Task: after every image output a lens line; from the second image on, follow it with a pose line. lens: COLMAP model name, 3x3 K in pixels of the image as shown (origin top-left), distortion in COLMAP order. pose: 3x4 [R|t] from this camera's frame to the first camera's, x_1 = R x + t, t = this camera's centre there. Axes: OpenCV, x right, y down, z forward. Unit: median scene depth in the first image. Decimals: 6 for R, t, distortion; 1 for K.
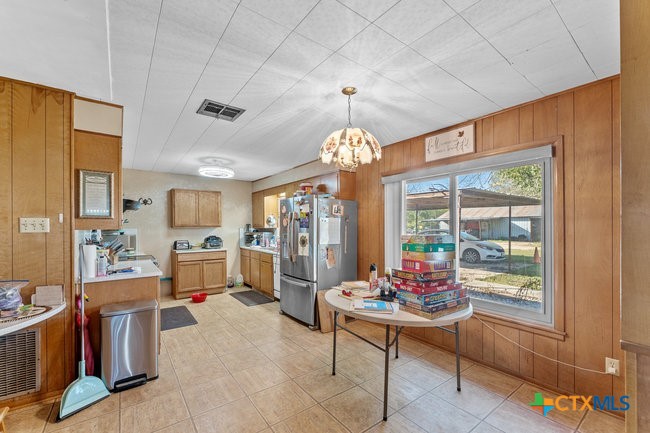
lens RADIAL K [[266.4, 0, 313.4], [0, 266.4, 228.0], [0, 0, 1]] dist [-0.002275, 0.000637]
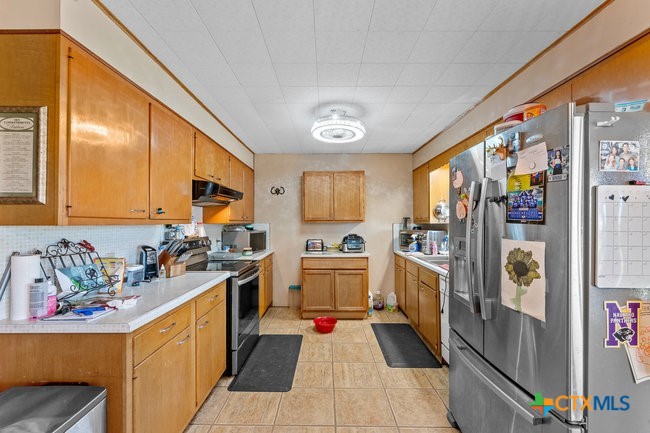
lens RADIAL K [[266.4, 0, 325.5], [0, 266.4, 221.9], [0, 0, 1]] dist [-0.002275, 0.000637]
pose [[0.815221, 0.001647, -0.579148, -0.028982], [-0.004744, 0.999981, -0.003834, -0.000459], [0.579131, 0.005873, 0.815213, 0.406177]]
